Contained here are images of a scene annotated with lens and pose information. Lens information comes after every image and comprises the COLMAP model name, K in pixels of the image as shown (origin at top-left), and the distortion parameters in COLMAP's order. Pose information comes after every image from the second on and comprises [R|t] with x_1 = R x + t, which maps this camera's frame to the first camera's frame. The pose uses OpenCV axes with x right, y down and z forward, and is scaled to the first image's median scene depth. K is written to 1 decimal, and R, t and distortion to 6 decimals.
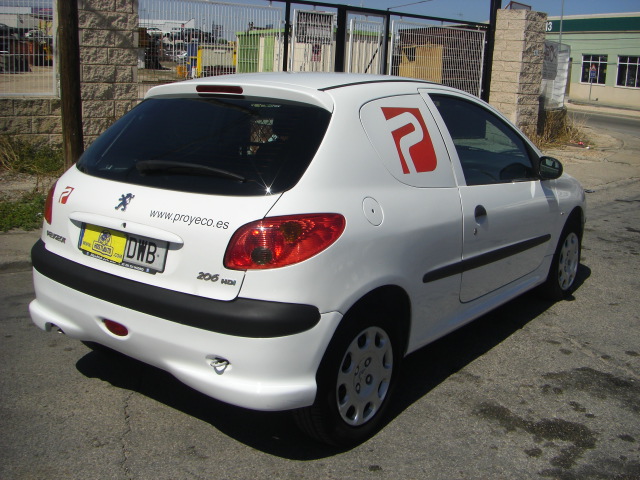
lens RADIAL K [[720.2, 0, 342.0], [0, 720.2, 211.4], [0, 0, 1]] dist [-0.175266, 0.070964]
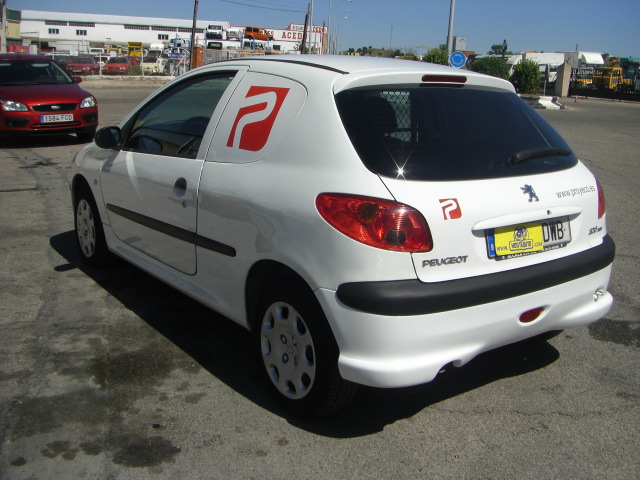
lens RADIAL K [[720.2, 0, 342.0], [0, 720.2, 211.4], [0, 0, 1]] dist [-0.175266, 0.070964]
pose [[0.290617, -0.212485, 0.932948, -1.357324], [0.146321, 0.973432, 0.176126, -0.210249], [-0.945586, 0.085325, 0.313987, 0.931521]]
